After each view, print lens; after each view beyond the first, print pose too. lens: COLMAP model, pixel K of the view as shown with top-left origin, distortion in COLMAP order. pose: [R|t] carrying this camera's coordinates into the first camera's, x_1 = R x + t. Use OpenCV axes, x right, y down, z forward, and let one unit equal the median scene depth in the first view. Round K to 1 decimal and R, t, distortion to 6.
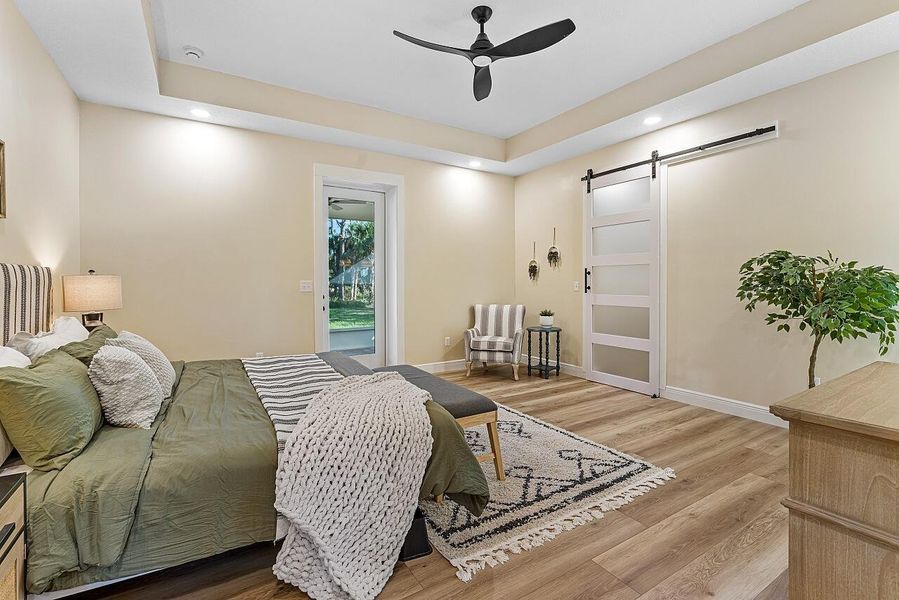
lens RADIAL K [[398.5, 0, 448.6], [0, 398.5, 295.4], [0, 0, 1]] dist [-0.003778, -0.000191]
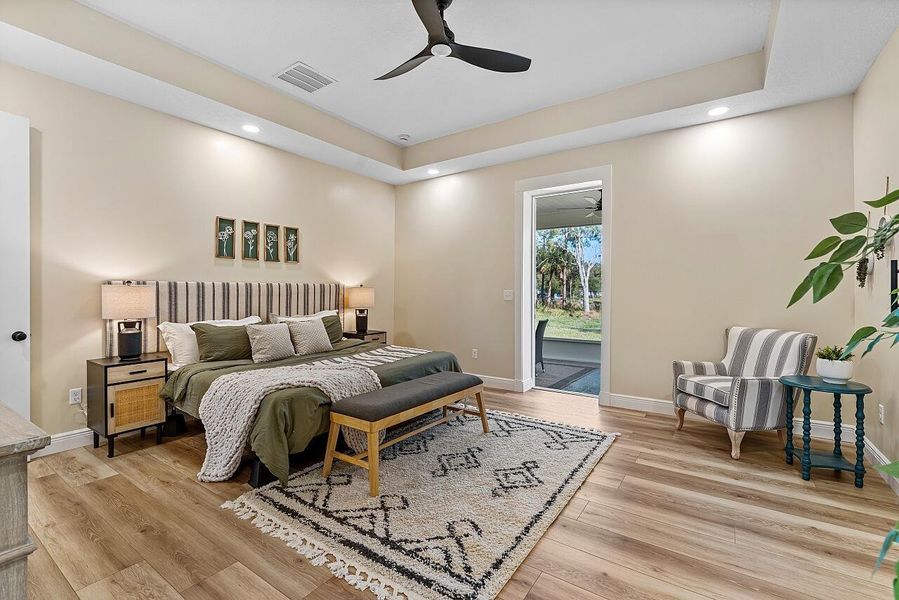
lens RADIAL K [[398.5, 0, 448.6], [0, 398.5, 295.4], [0, 0, 1]] dist [-0.003778, -0.000191]
pose [[0.405127, 0.008582, -0.914220, 1.051314], [-0.029813, 0.999548, -0.003828, -0.021933], [0.913774, 0.028807, 0.405200, 0.740069]]
